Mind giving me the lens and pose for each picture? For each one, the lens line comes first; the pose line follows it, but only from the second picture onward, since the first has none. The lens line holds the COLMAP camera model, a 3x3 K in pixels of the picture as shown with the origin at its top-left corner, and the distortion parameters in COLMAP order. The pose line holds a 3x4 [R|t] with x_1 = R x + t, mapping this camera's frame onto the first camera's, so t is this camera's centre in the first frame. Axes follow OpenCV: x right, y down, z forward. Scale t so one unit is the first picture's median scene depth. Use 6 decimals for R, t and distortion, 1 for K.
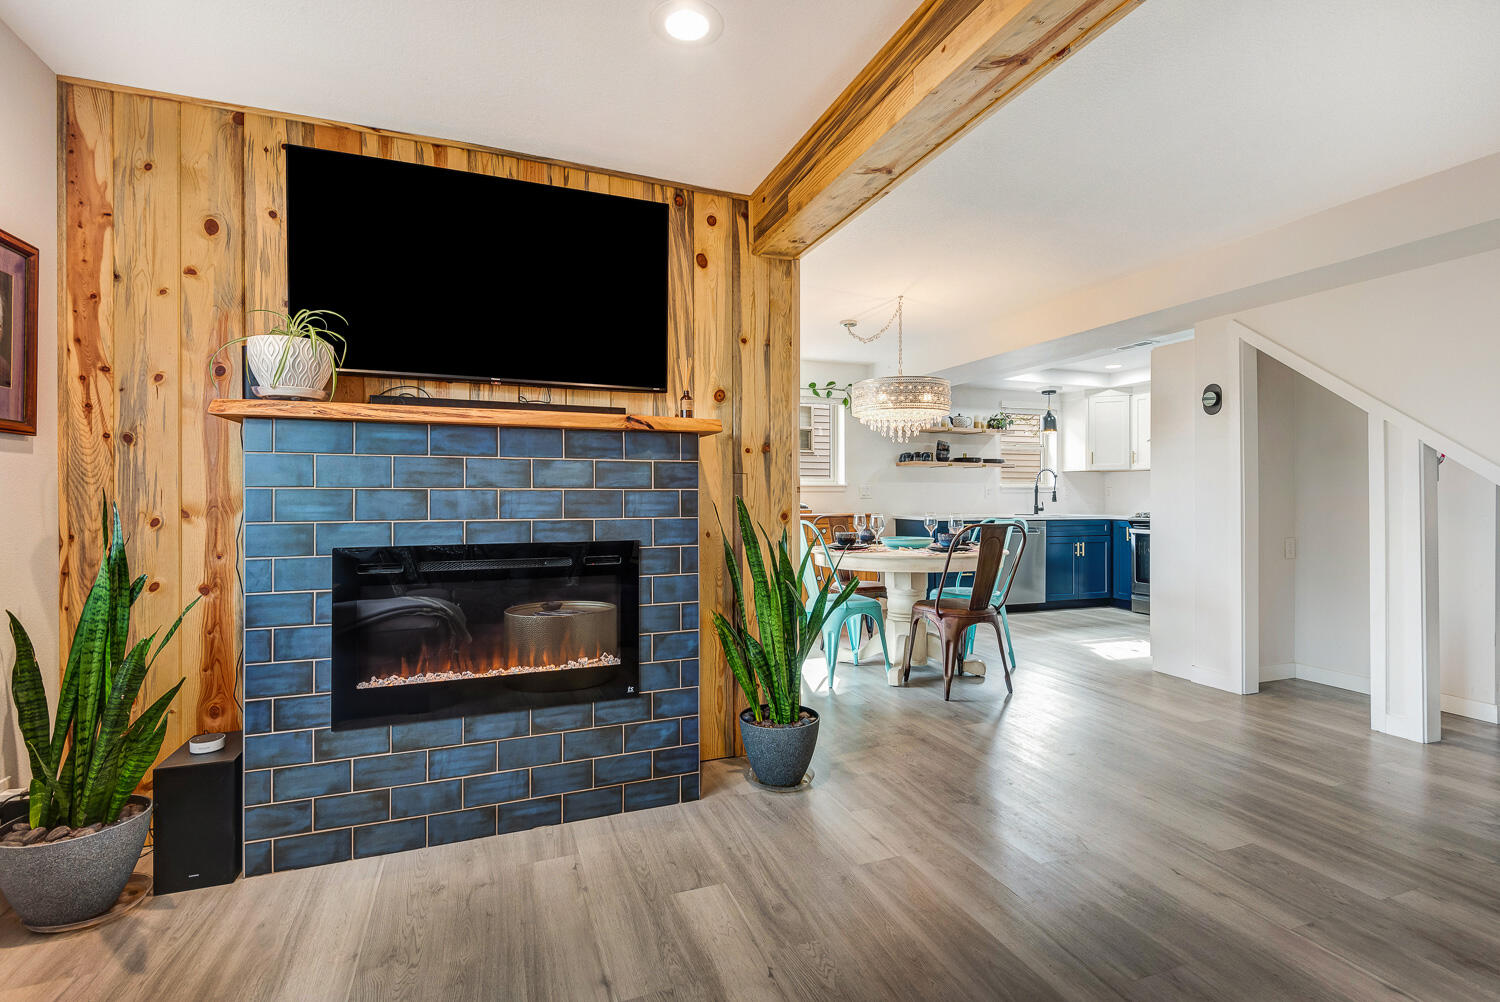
lens RADIAL K [[690.3, 0, 746.6], [0, 690.3, 493.5], [0, 0, 1]] dist [0.023241, -0.011159]
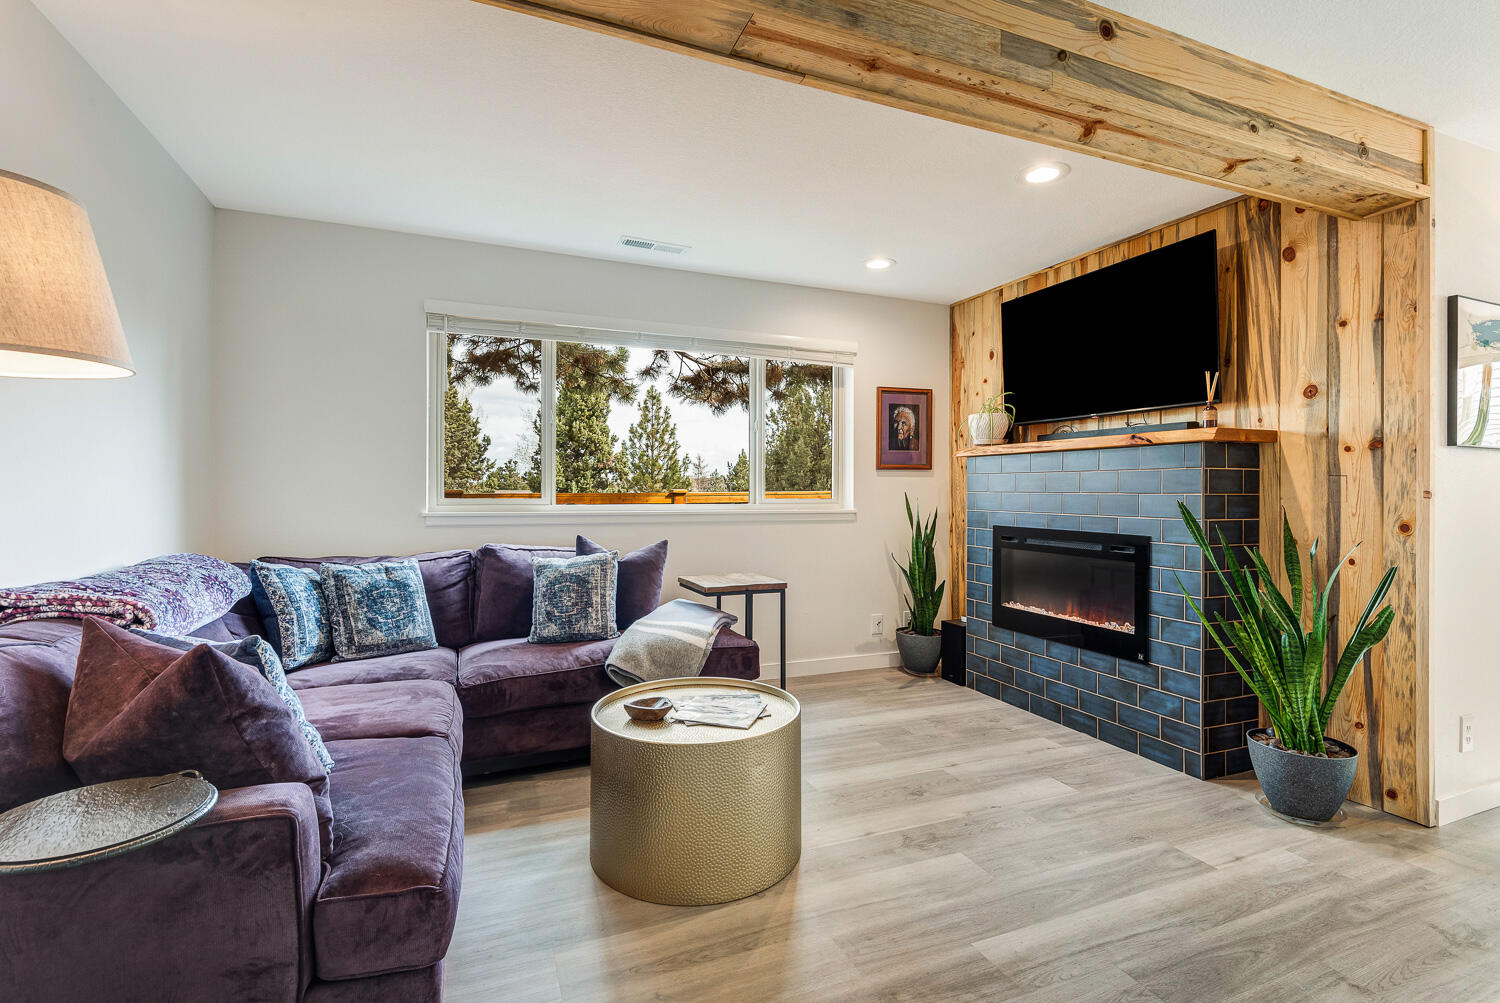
lens RADIAL K [[690.3, 0, 746.6], [0, 690.3, 494.0], [0, 0, 1]] dist [0.023241, -0.011159]
pose [[0.009529, 0.002980, -0.999950, 0.868537], [-0.002884, 0.999991, 0.002953, -0.006399], [0.999950, 0.002855, 0.009537, 0.235752]]
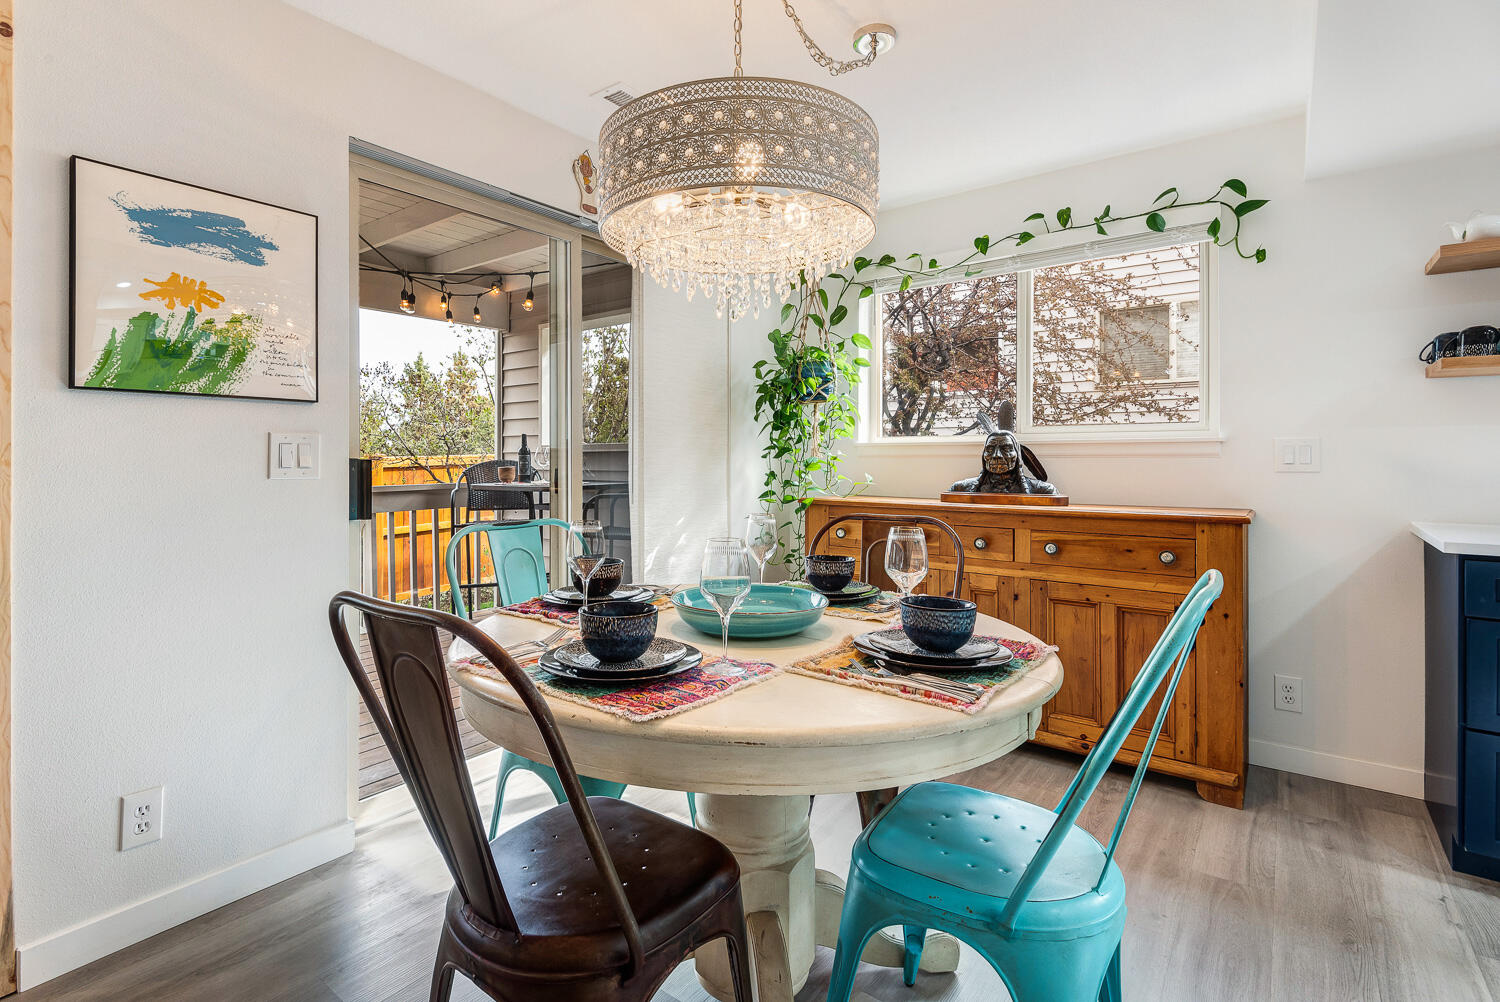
lens RADIAL K [[703.3, 0, 746.0], [0, 703.3, 447.5], [0, 0, 1]] dist [0.020393, -0.012031]
pose [[0.511448, -0.015445, -0.859176, 0.784048], [0.008730, 0.999880, -0.012778, -0.008752], [0.859270, -0.000965, 0.511521, 1.244522]]
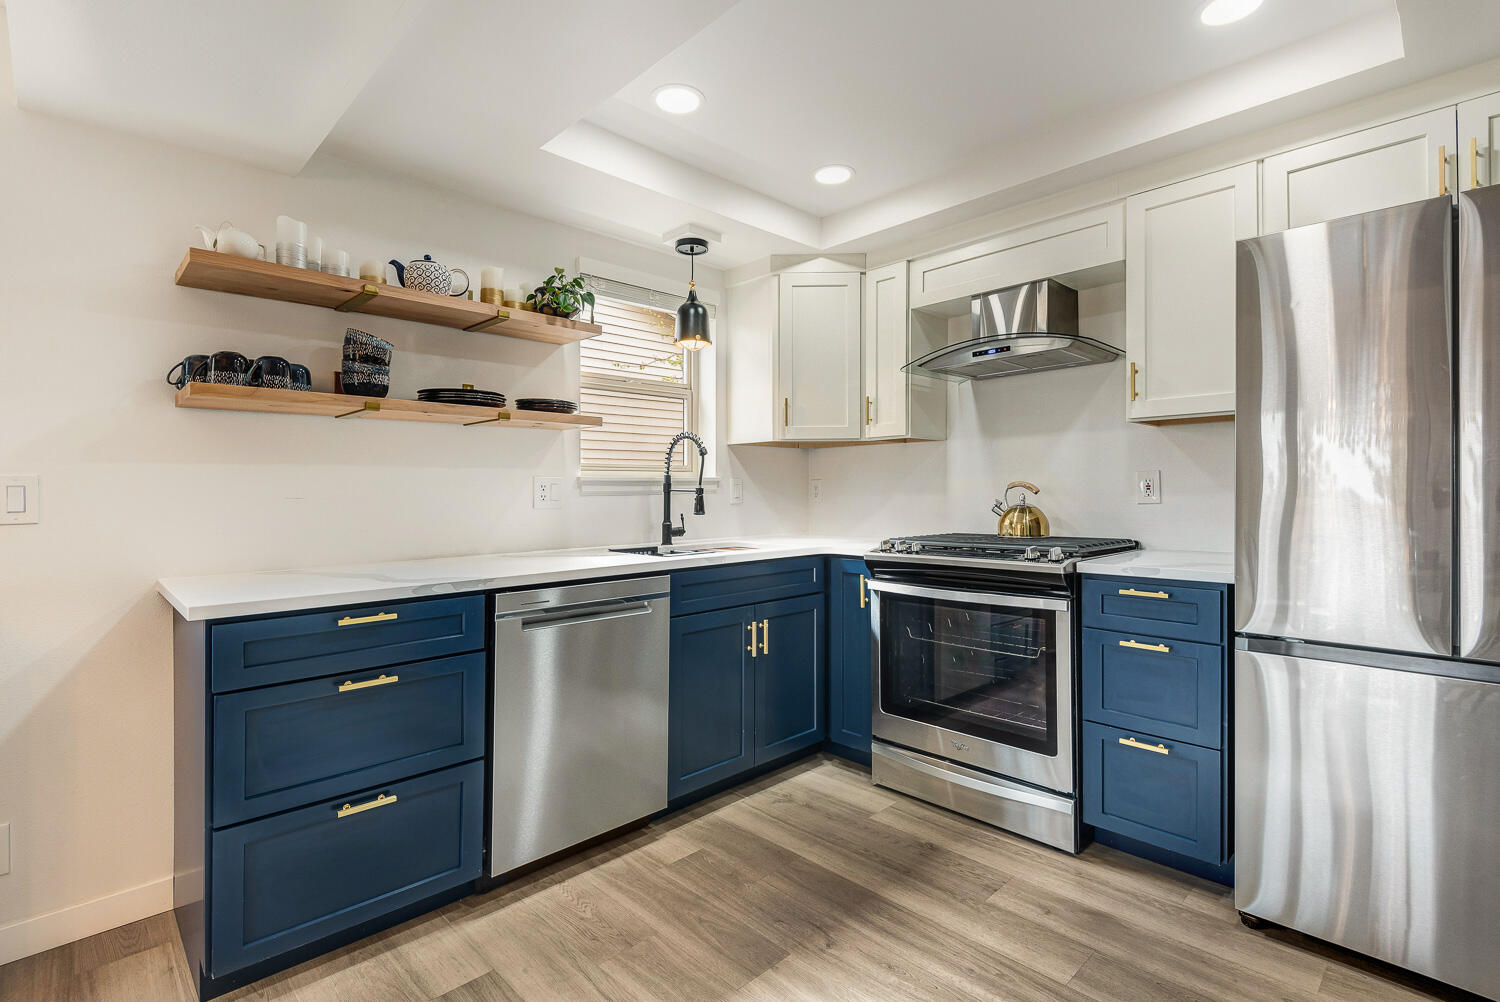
lens RADIAL K [[692.4, 0, 723.8], [0, 692.4, 494.1], [0, 0, 1]] dist [0.019624, -0.012996]
pose [[0.928505, -0.011389, 0.371146, 0.730356], [0.008096, 0.999913, 0.010431, -0.009834], [-0.371232, -0.006680, 0.928516, 1.487948]]
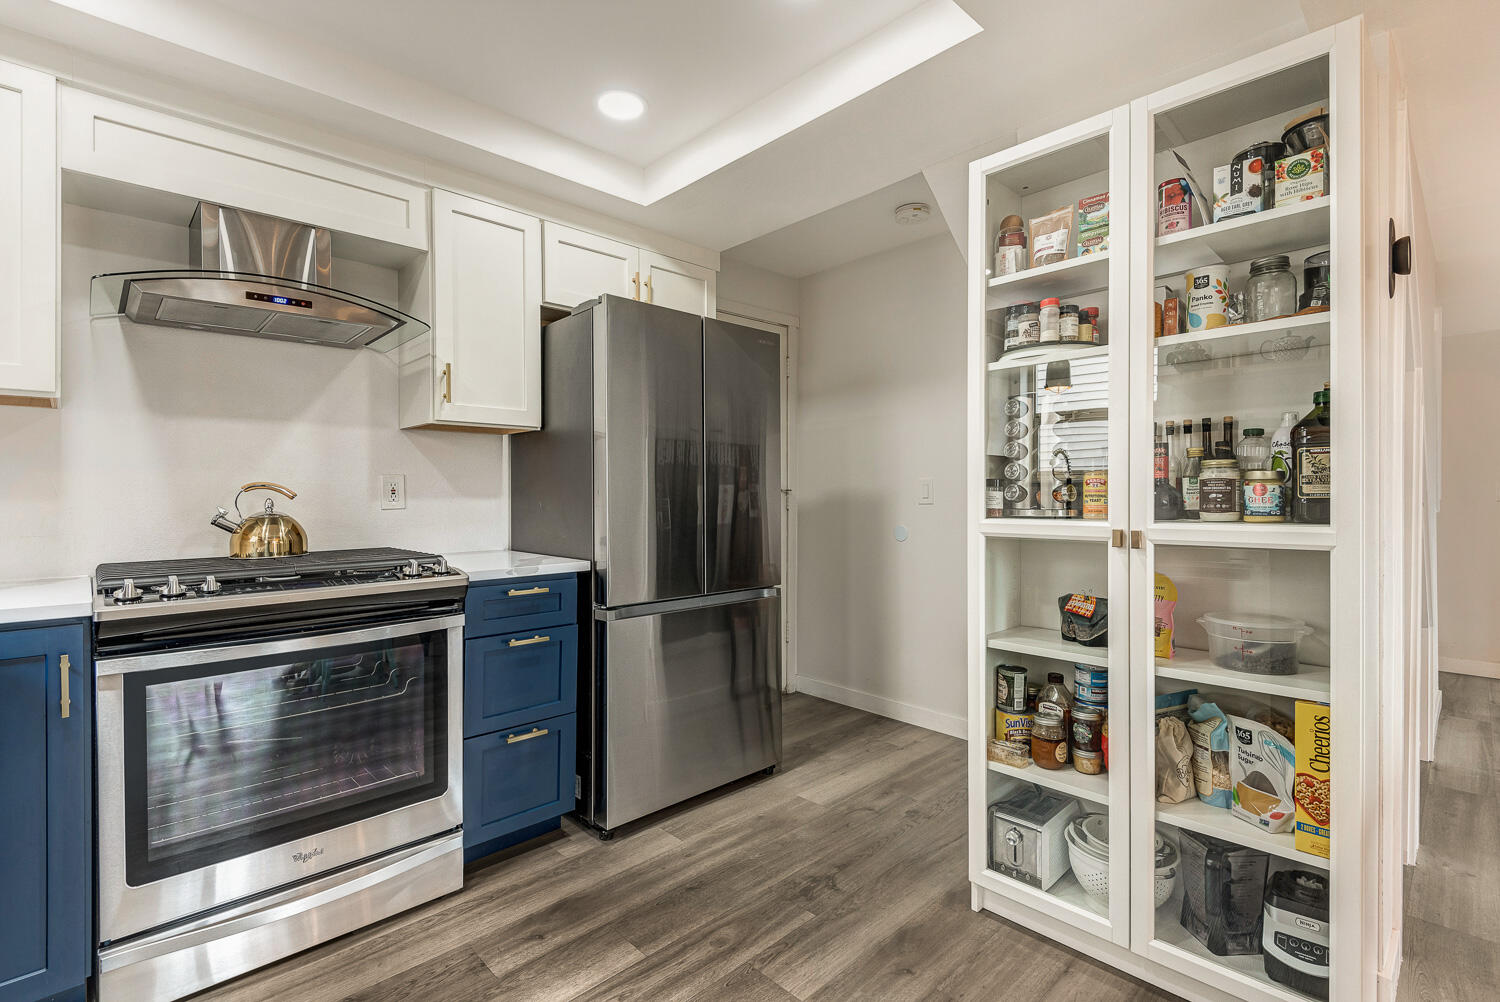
lens RADIAL K [[691.5, 0, 772.9], [0, 691.5, 500.3], [0, 0, 1]] dist [0.000223, -0.011976]
pose [[-0.395701, -0.012951, 0.918288, 0.614900], [-0.002276, 0.999911, 0.013122, -0.005870], [-0.918376, 0.003102, -0.395696, 2.009558]]
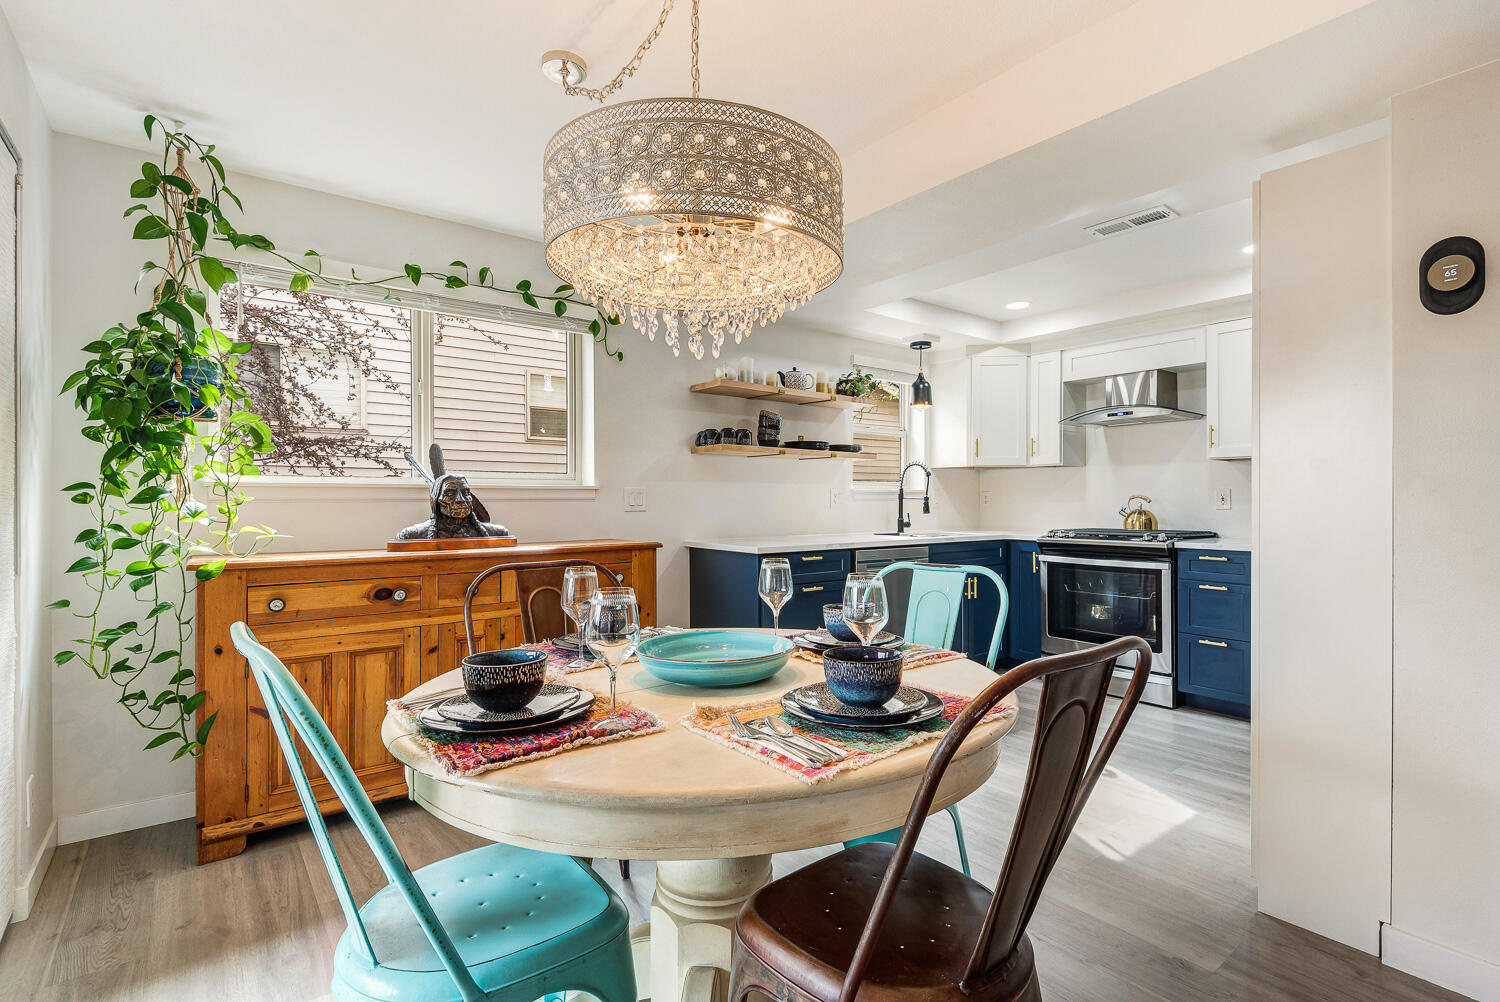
lens RADIAL K [[690.3, 0, 746.6], [0, 690.3, 493.5], [0, 0, 1]] dist [0.023241, -0.011159]
pose [[0.958876, 0.000524, 0.283825, 0.231842], [-0.000493, 1.000000, -0.000179, -0.015761], [-0.283825, 0.000032, 0.958876, 1.029586]]
